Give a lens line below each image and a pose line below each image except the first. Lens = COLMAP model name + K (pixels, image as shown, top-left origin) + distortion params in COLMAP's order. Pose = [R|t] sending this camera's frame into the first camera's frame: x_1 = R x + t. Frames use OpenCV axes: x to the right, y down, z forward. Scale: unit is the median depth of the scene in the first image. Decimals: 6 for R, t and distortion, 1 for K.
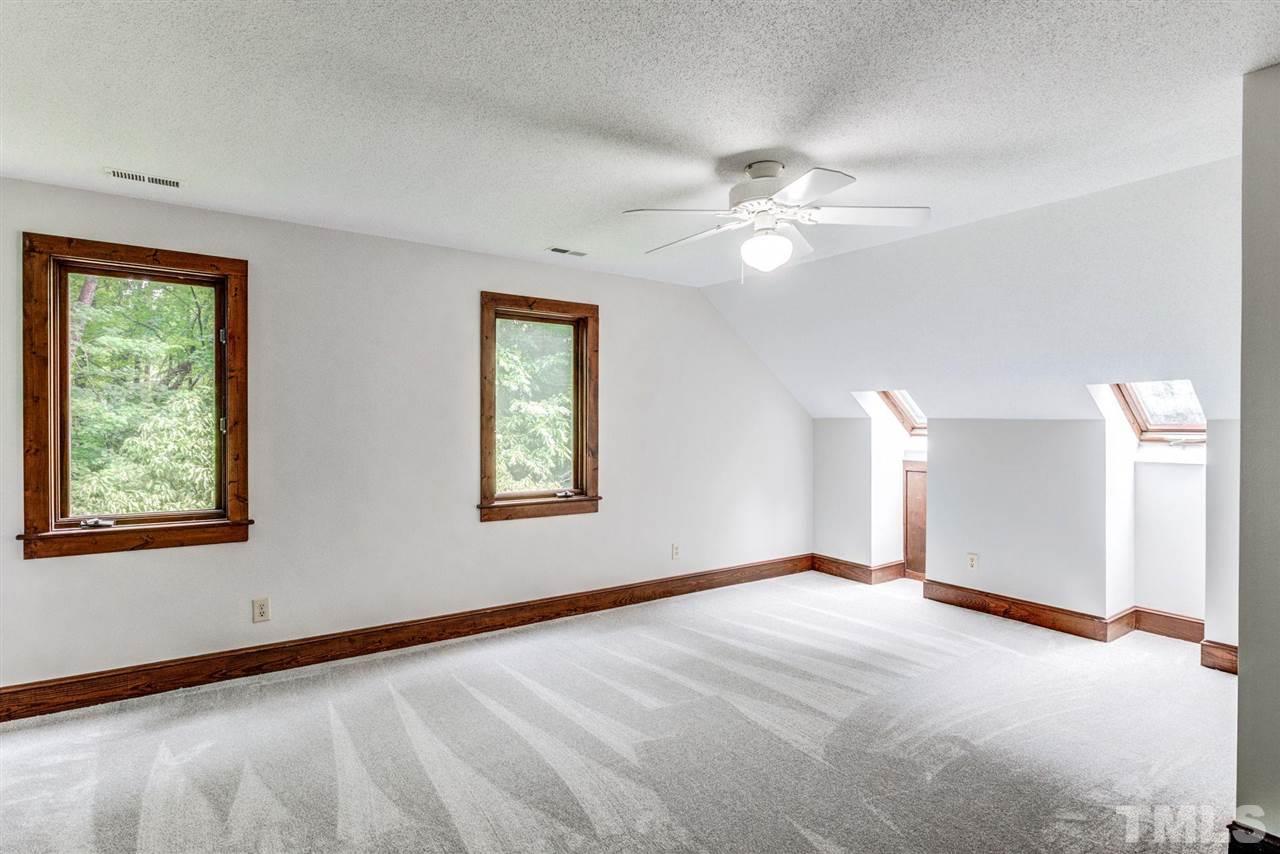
lens RADIAL K [[666.5, 0, 640.0], [0, 666.5, 427.0], [0, 0, 1]] dist [-0.001179, 0.000557]
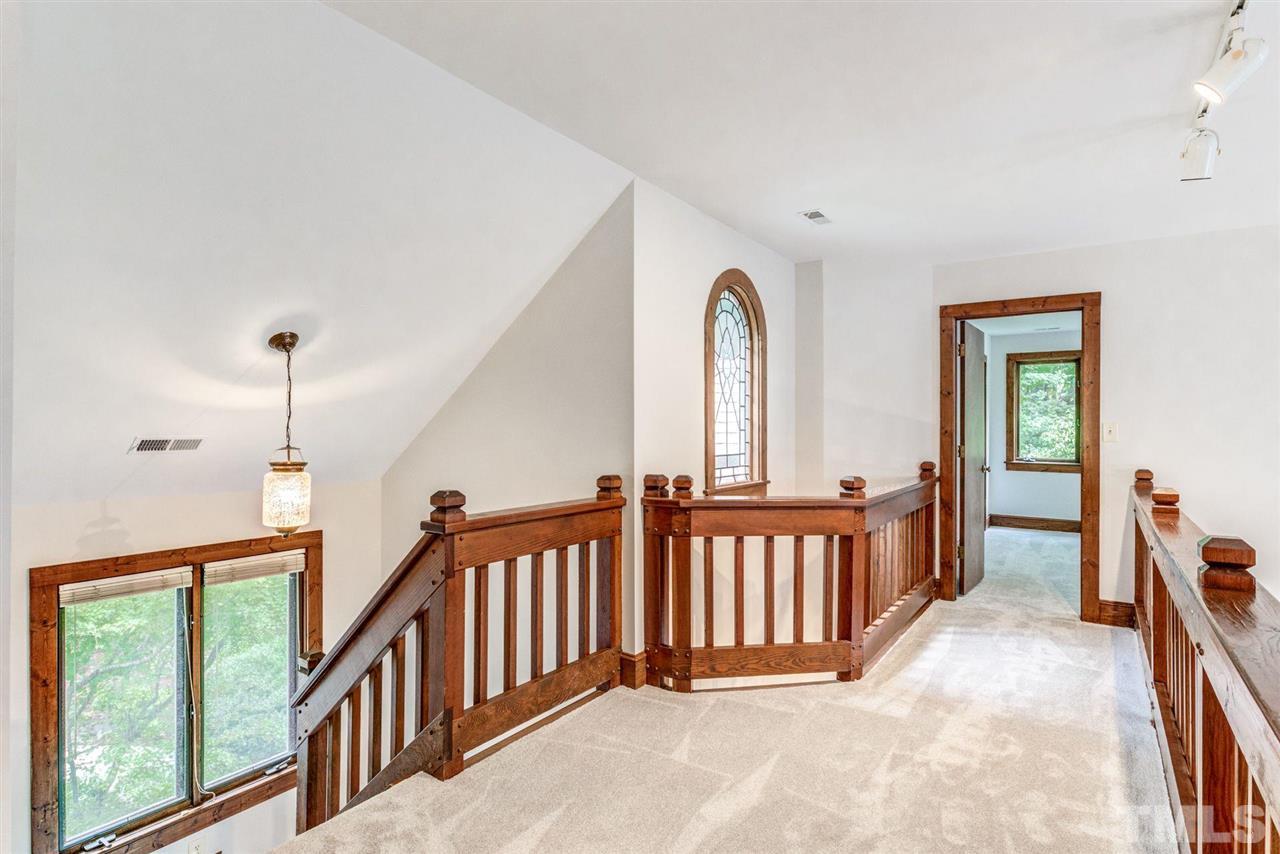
lens RADIAL K [[666.5, 0, 640.0], [0, 666.5, 427.0], [0, 0, 1]] dist [-0.001179, 0.000557]
pose [[0.357177, 0.002401, -0.934034, 1.071608], [-0.012533, 0.999919, -0.002223, 0.037667], [0.933953, 0.012500, 0.357178, -1.348816]]
